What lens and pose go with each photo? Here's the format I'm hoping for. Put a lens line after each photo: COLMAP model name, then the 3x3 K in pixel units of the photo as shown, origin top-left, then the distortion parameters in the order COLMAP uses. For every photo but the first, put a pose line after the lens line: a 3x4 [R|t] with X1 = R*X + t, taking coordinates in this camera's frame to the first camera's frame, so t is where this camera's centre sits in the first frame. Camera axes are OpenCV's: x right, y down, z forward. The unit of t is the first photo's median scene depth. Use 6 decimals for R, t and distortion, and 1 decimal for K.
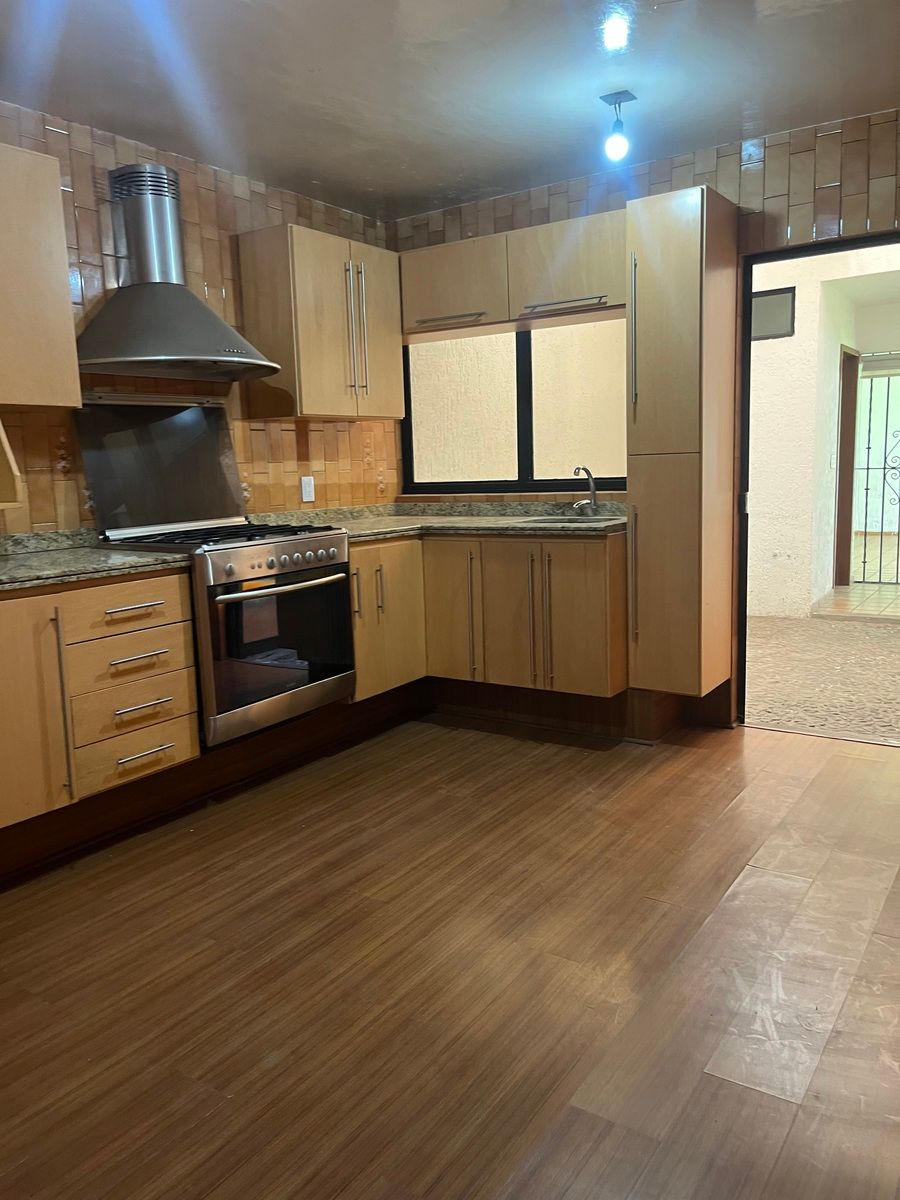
lens RADIAL K [[893.2, 0, 450.0], [0, 893.2, 600.0], [0, 0, 1]] dist [0.048899, -0.002467]
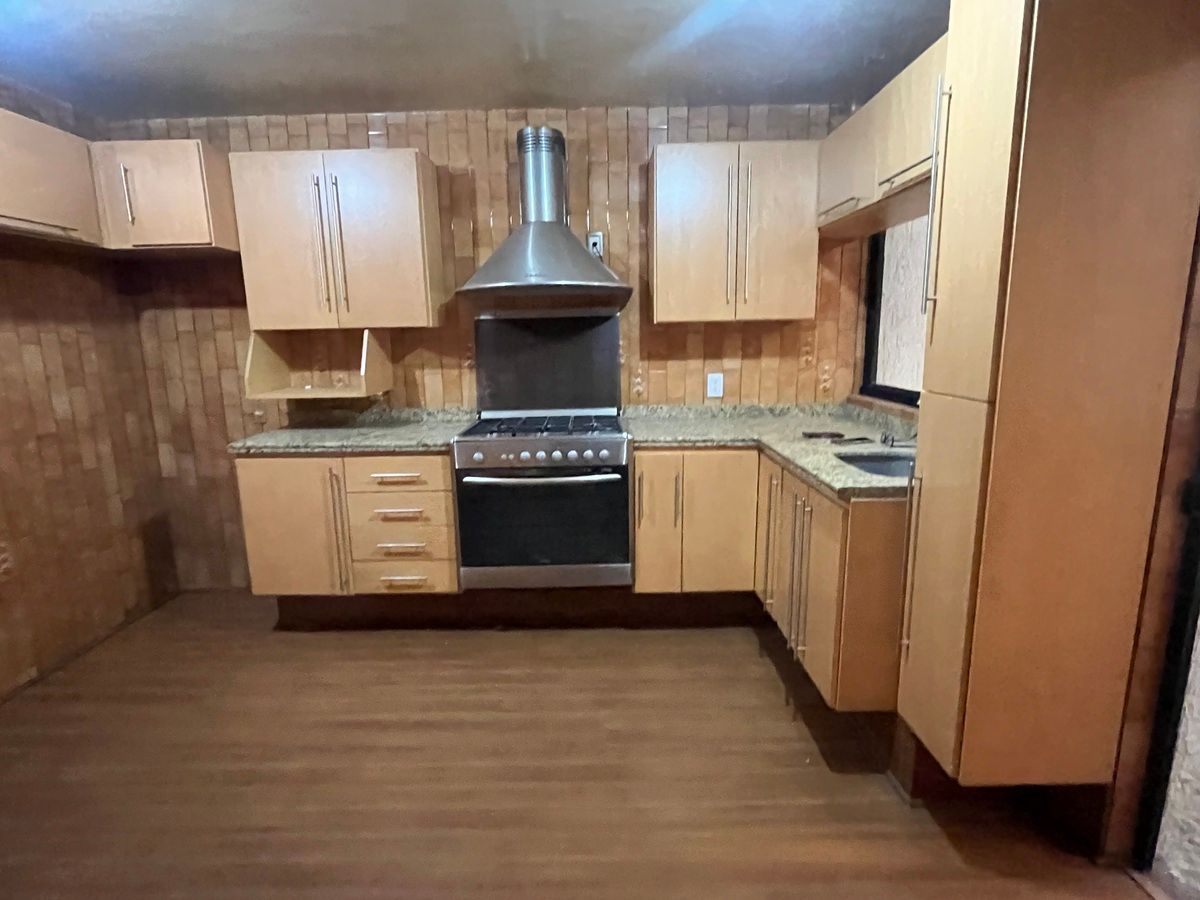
lens RADIAL K [[612.0, 0, 600.0], [0, 612.0, 450.0], [0, 0, 1]] dist [-0.001319, -0.000296]
pose [[0.563358, 0.178117, -0.806785, 0.458652], [-0.128714, 0.983484, 0.127250, -0.150888], [0.816125, 0.032157, 0.576980, 0.562386]]
